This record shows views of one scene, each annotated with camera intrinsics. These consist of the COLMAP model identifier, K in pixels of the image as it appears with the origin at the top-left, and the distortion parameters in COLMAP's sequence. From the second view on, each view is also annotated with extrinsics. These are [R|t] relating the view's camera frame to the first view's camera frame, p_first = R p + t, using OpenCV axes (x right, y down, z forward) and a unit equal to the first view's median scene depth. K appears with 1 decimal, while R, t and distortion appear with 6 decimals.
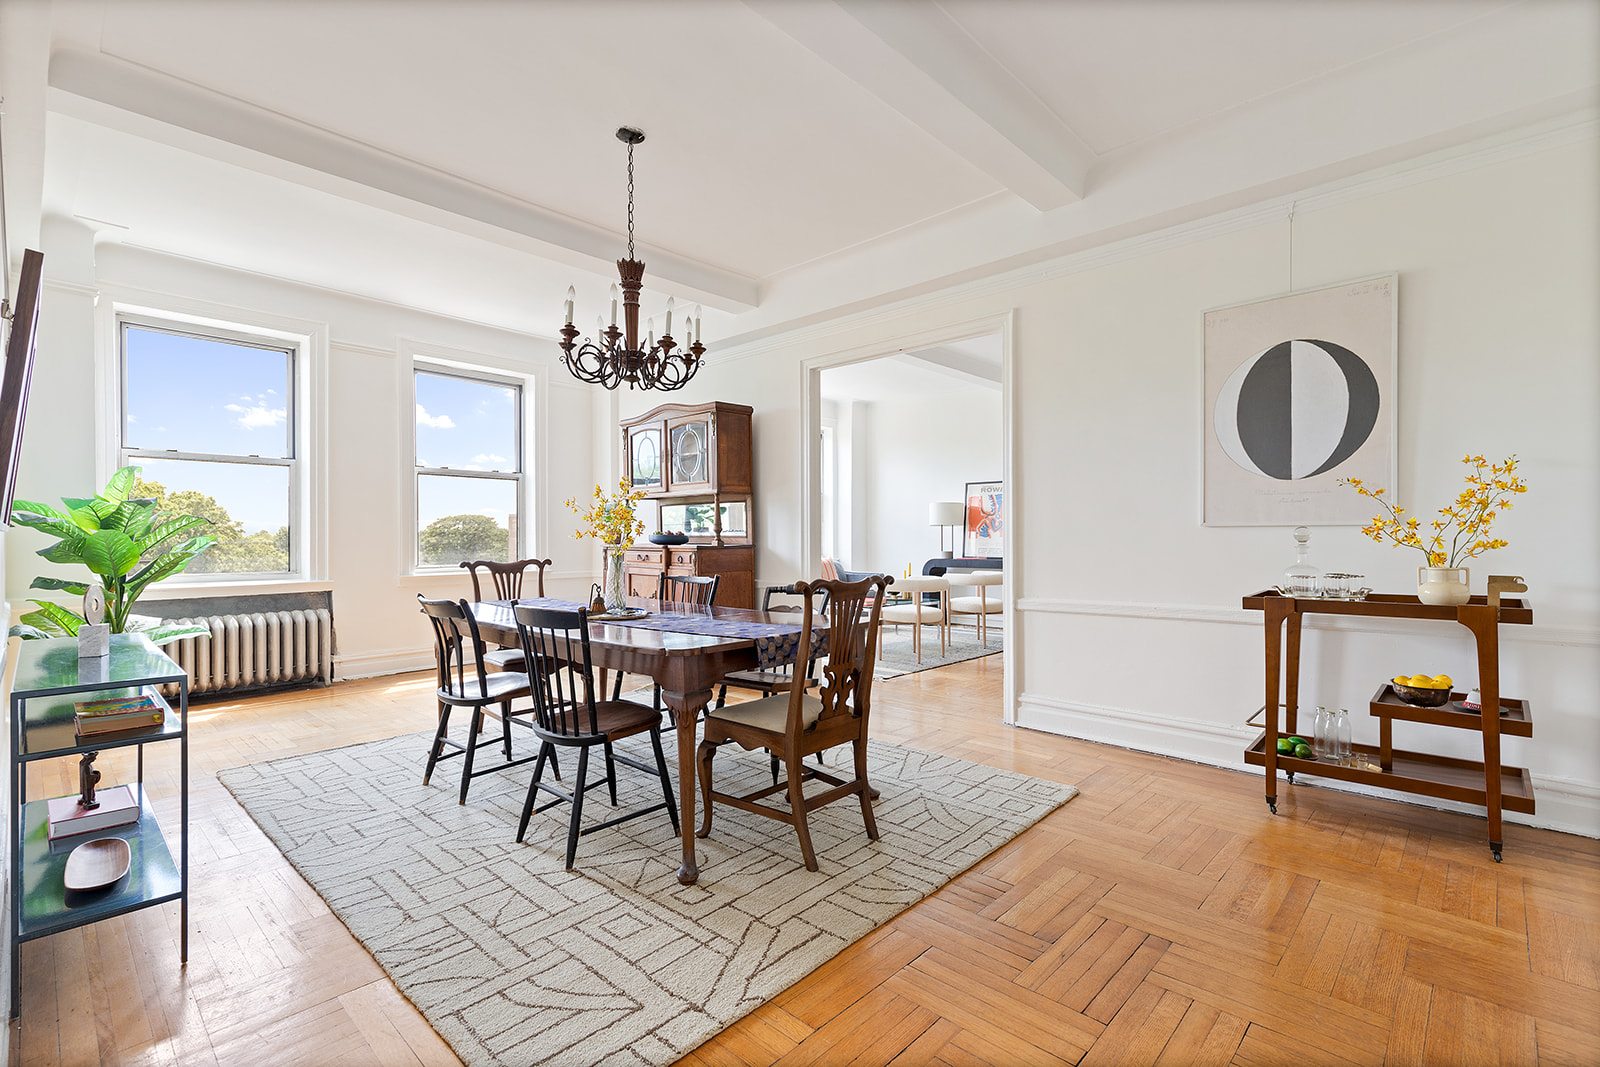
lens RADIAL K [[728.1, 0, 799.7], [0, 728.1, 539.7], [0, 0, 1]] dist [0.004074, 0.000693]
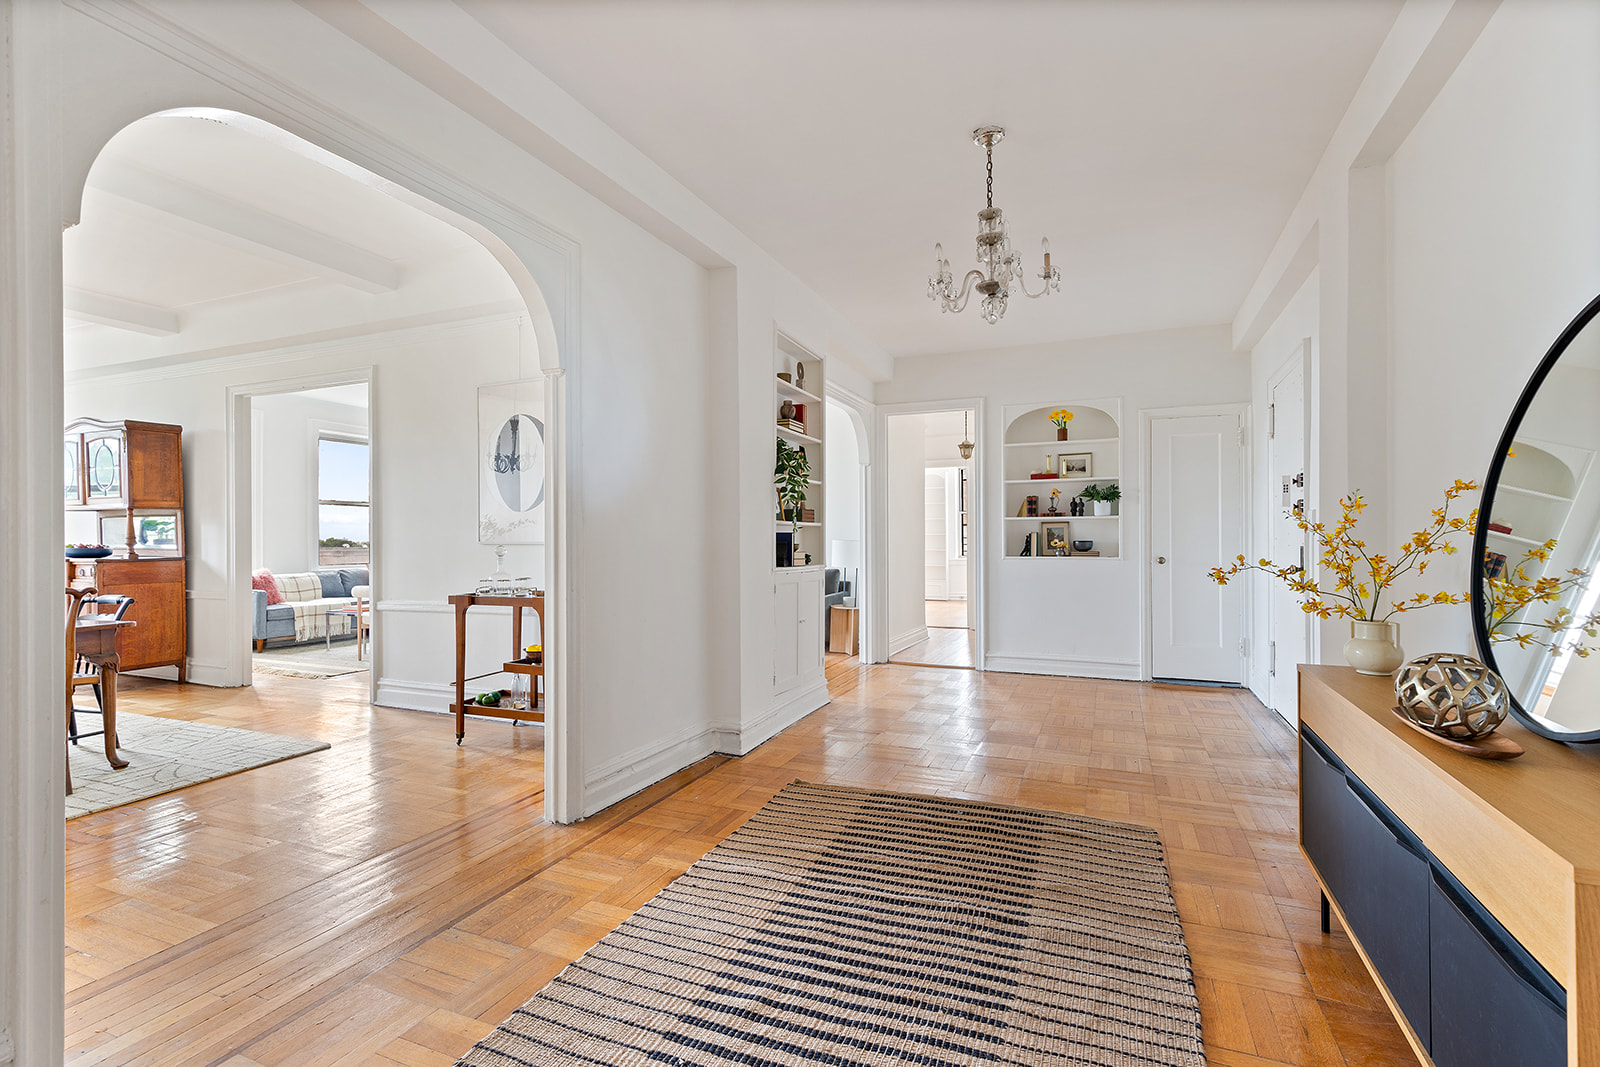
lens RADIAL K [[728.1, 0, 806.6], [0, 728.1, 537.2], [0, 0, 1]] dist [0.004074, 0.000693]
pose [[0.933538, 0.000807, 0.358477, 0.415556], [0.001817, 0.999974, -0.006982, -0.013399], [-0.358473, 0.007170, 0.933512, -0.320184]]
